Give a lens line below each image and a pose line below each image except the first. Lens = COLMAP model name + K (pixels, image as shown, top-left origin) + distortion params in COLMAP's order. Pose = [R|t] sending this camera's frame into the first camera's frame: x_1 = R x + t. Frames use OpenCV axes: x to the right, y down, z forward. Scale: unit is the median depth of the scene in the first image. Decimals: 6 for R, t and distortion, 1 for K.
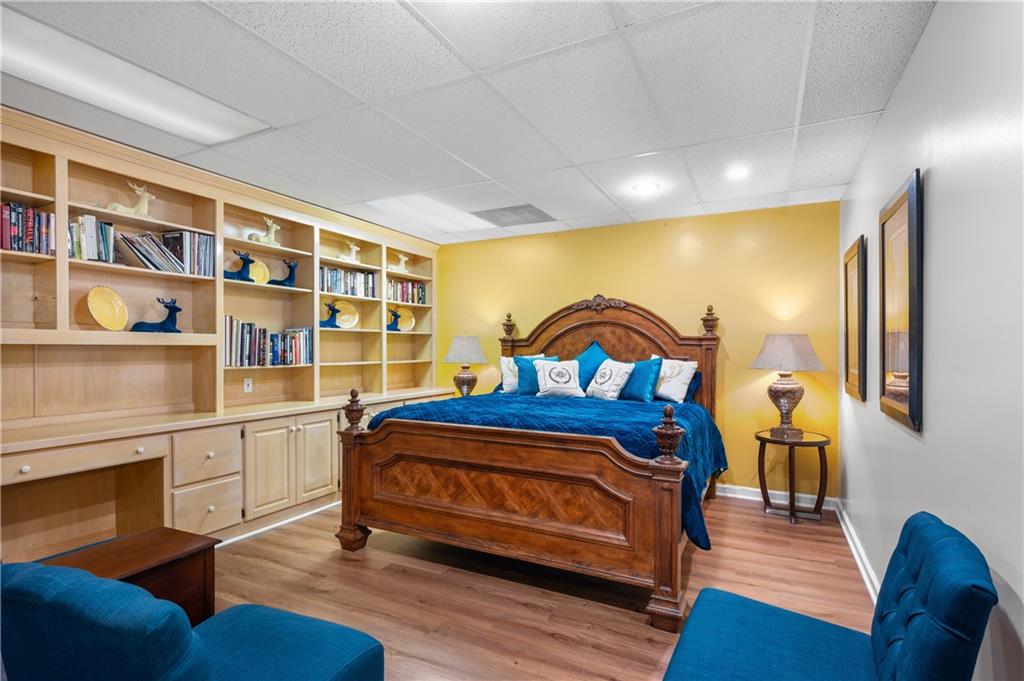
lens RADIAL K [[496.9, 0, 512.0], [0, 496.9, 340.5], [0, 0, 1]] dist [0.001640, 0.000116]
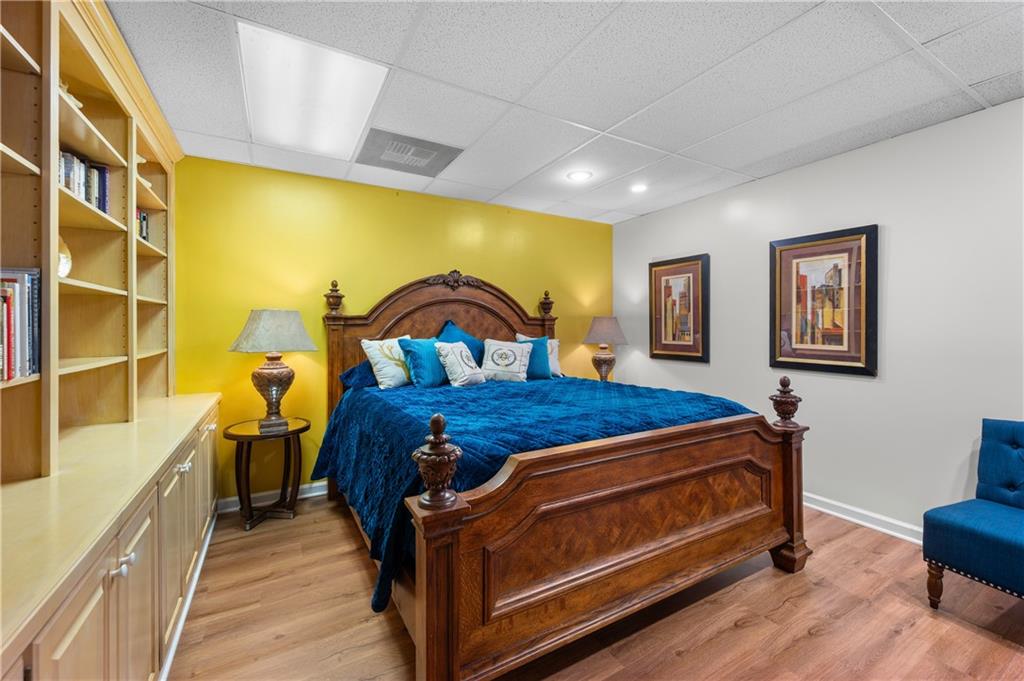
lens RADIAL K [[415.1, 0, 512.8], [0, 415.1, 318.1], [0, 0, 1]] dist [-0.000444, -0.000064]
pose [[0.546199, 0.016717, 0.837489, -0.432396], [-0.010968, 0.999858, -0.012805, 0.006230], [-0.837584, -0.002192, 0.546305, 0.507399]]
